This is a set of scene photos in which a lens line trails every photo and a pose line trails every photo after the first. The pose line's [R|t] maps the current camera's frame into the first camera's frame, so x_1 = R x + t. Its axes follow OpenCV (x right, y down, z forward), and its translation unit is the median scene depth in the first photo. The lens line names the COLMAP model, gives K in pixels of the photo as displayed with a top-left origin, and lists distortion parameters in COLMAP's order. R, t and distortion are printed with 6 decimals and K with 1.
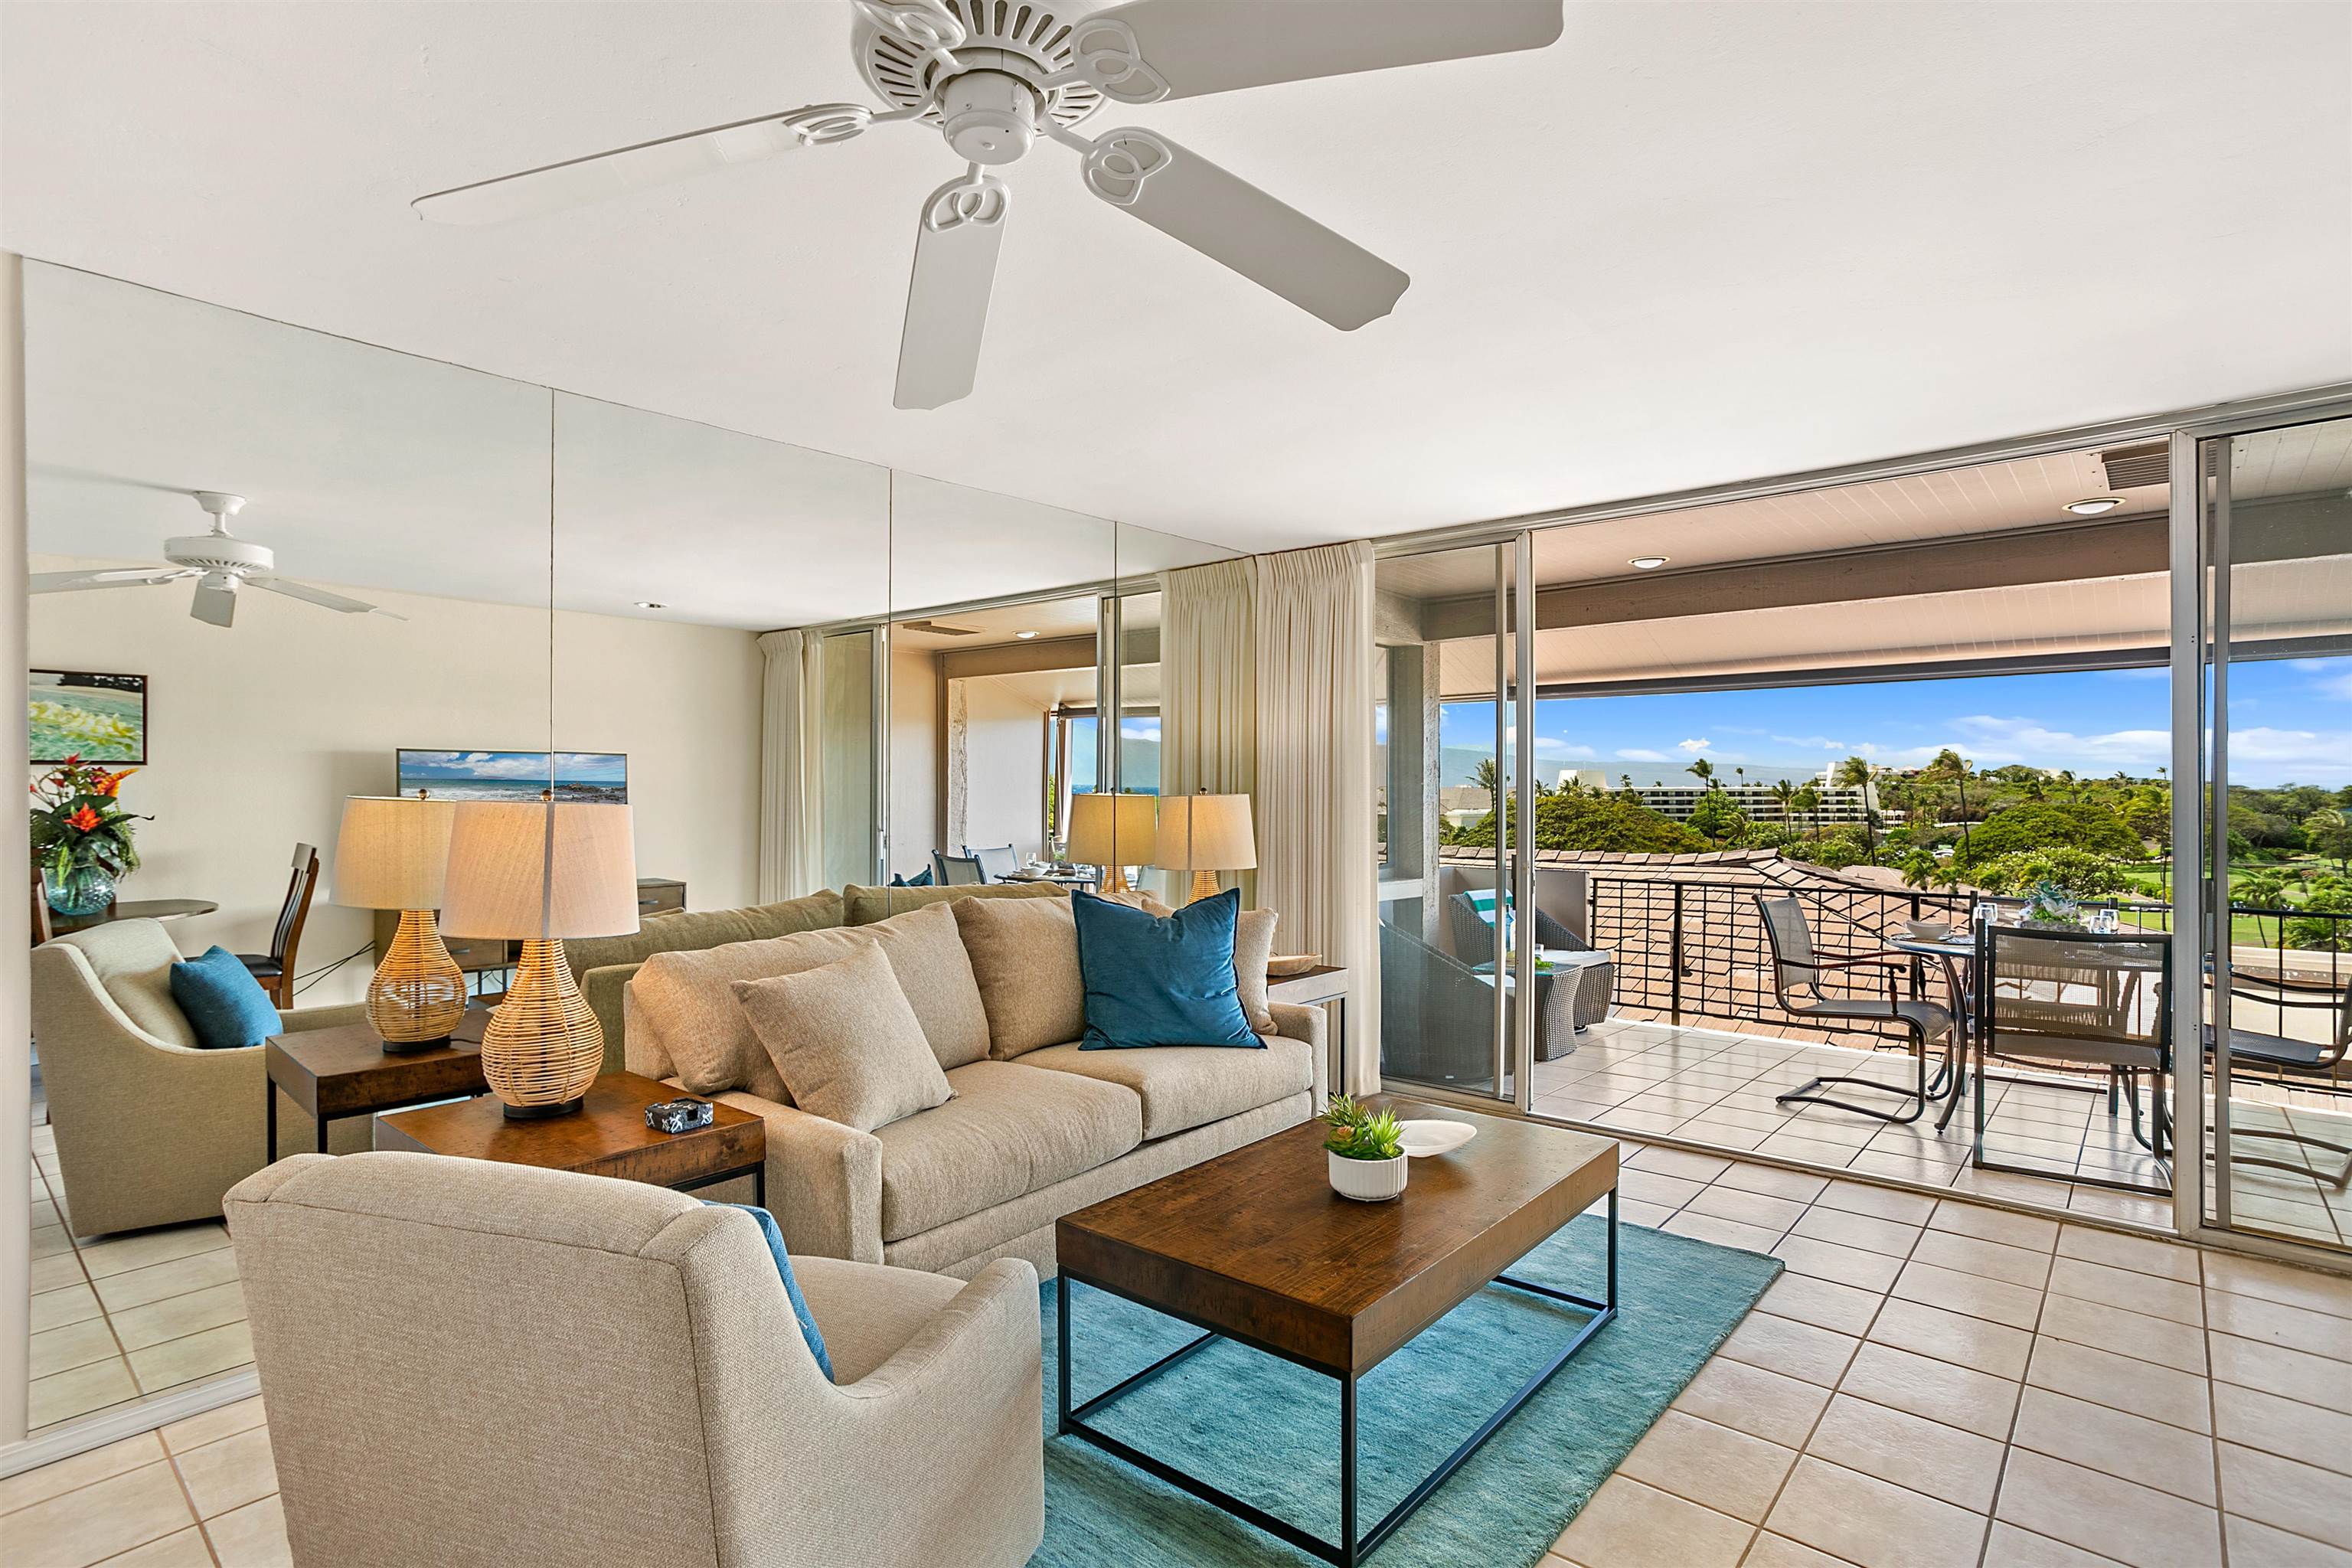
lens RADIAL K [[1160.1, 0, 1136.3], [0, 1160.1, 793.4], [0, 0, 1]] dist [0.001416, 0.000453]
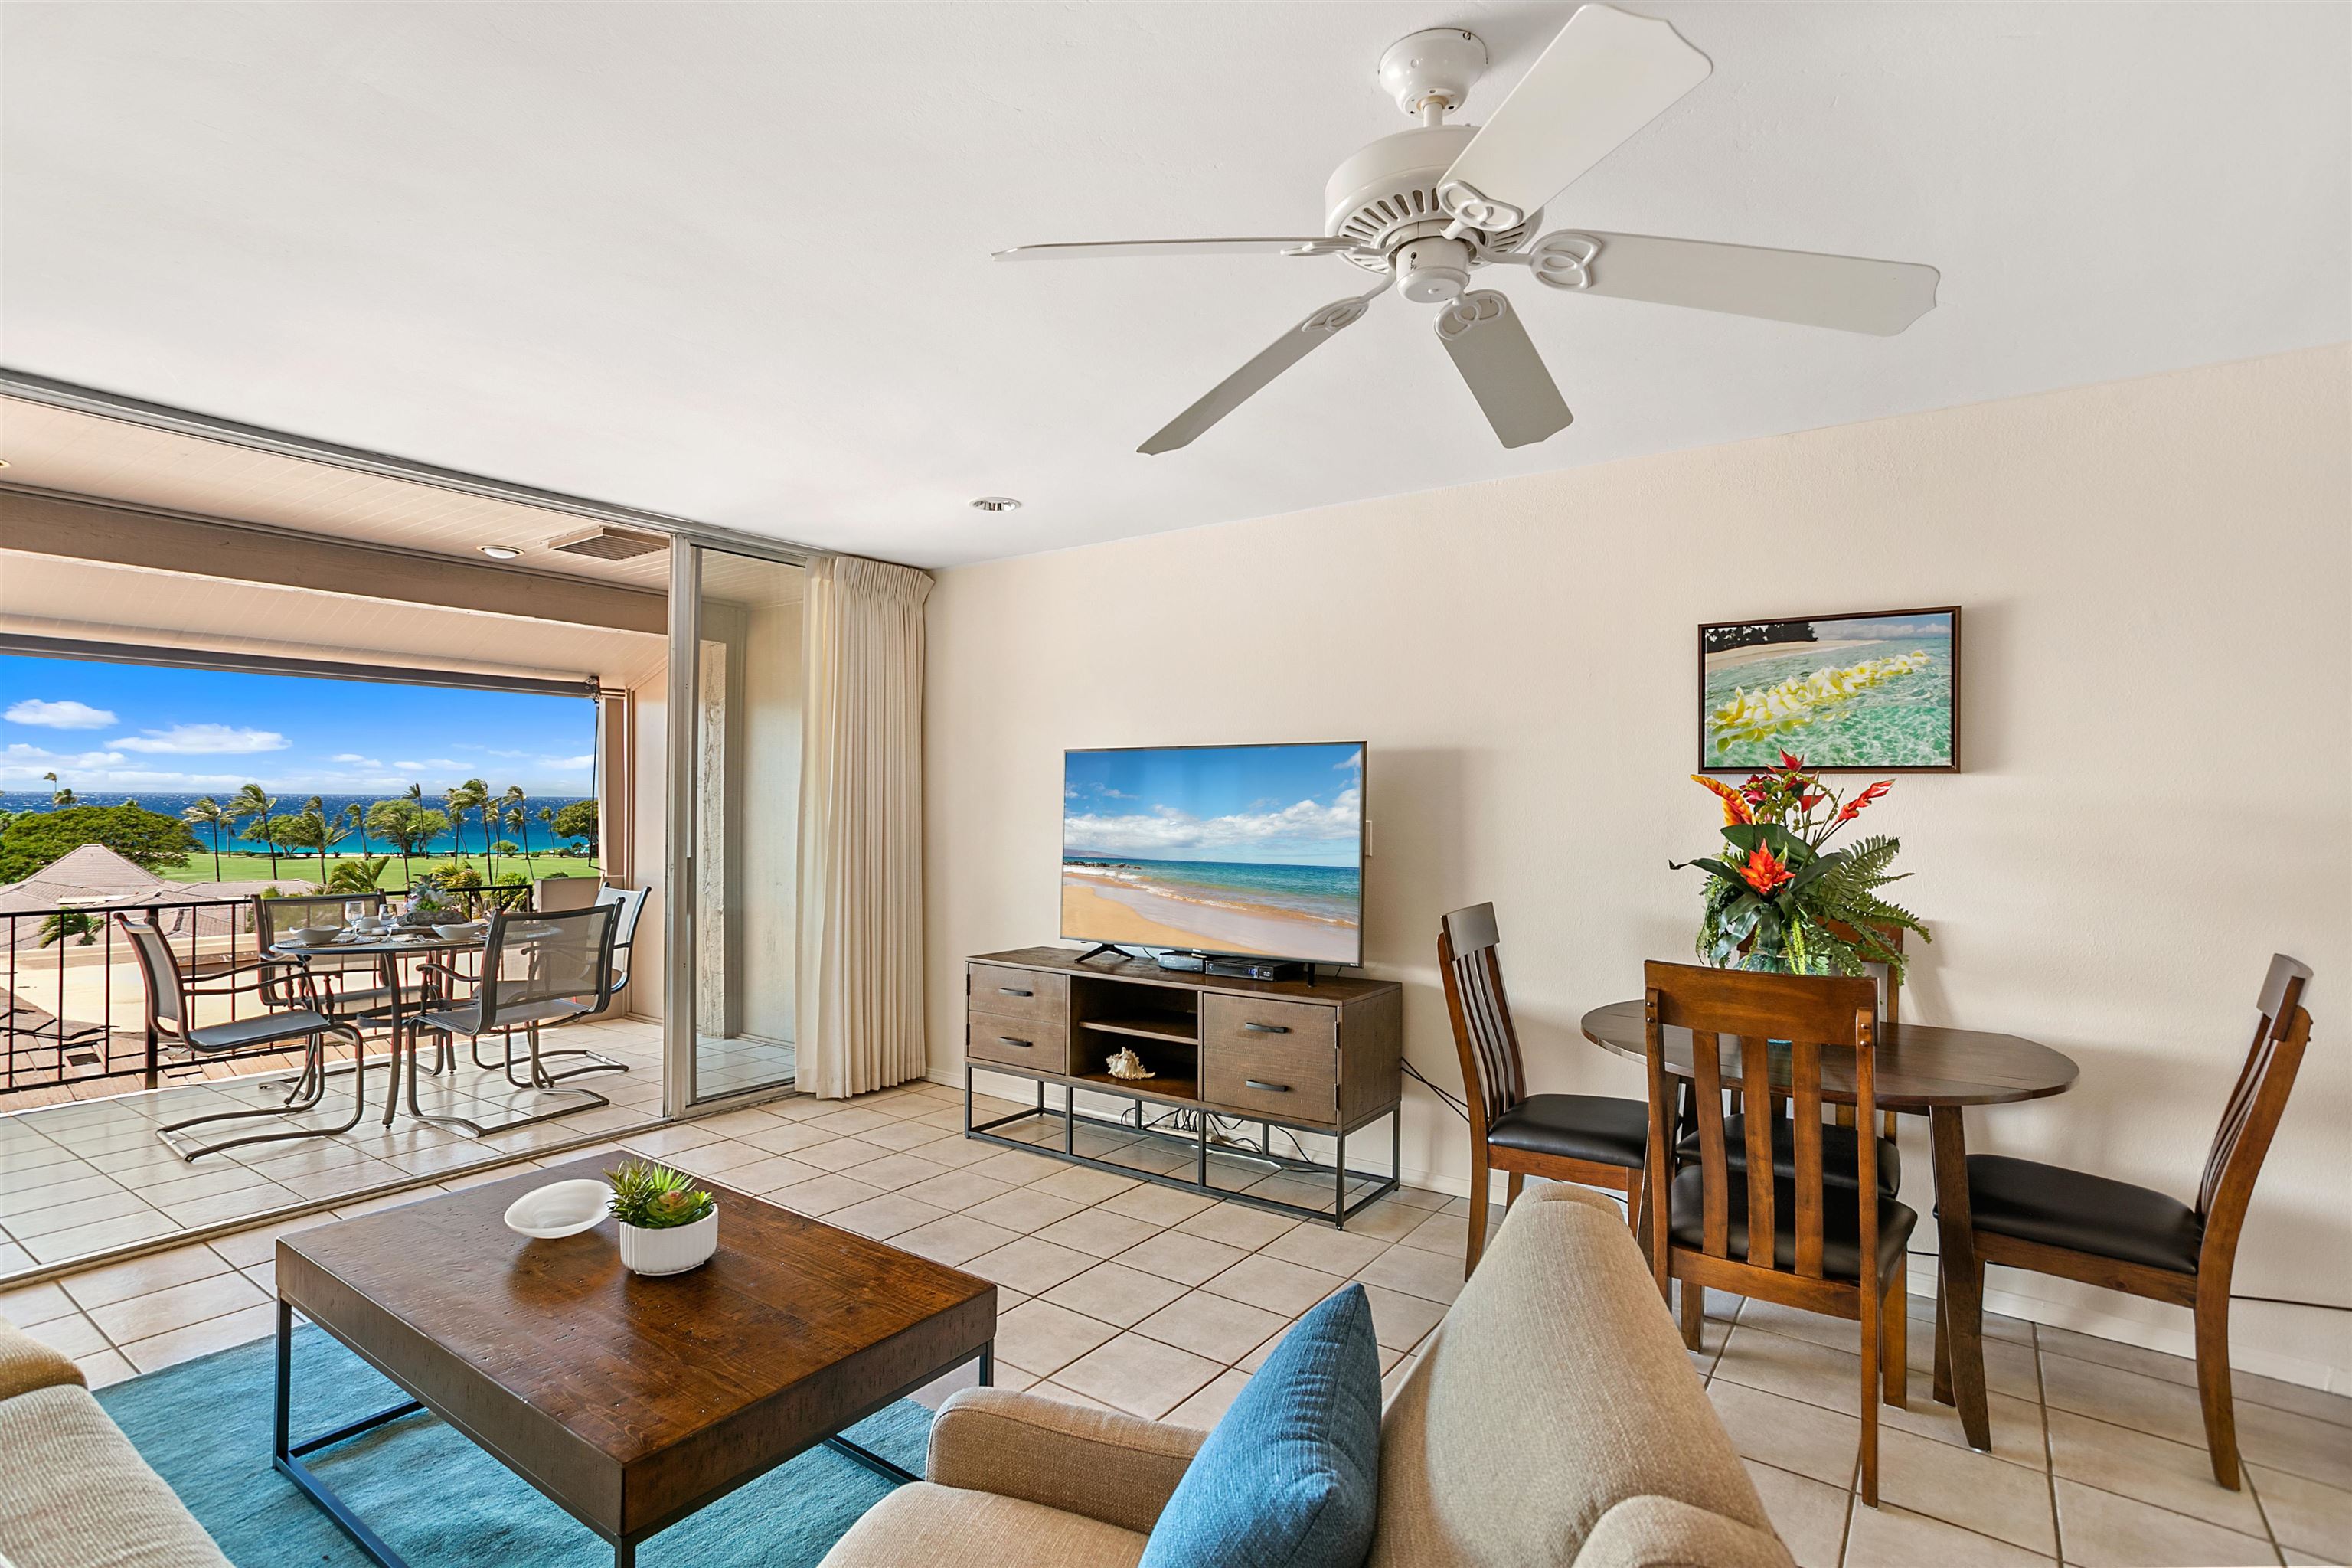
lens RADIAL K [[1135.9, 0, 1170.9], [0, 1135.9, 765.5], [0, 0, 1]] dist [0.001293, 0.000586]
pose [[-0.092525, 0.037345, 0.995010, -0.381413], [-0.002923, 0.999282, -0.037777, 0.012222], [-0.995706, -0.006404, -0.092349, 0.421119]]
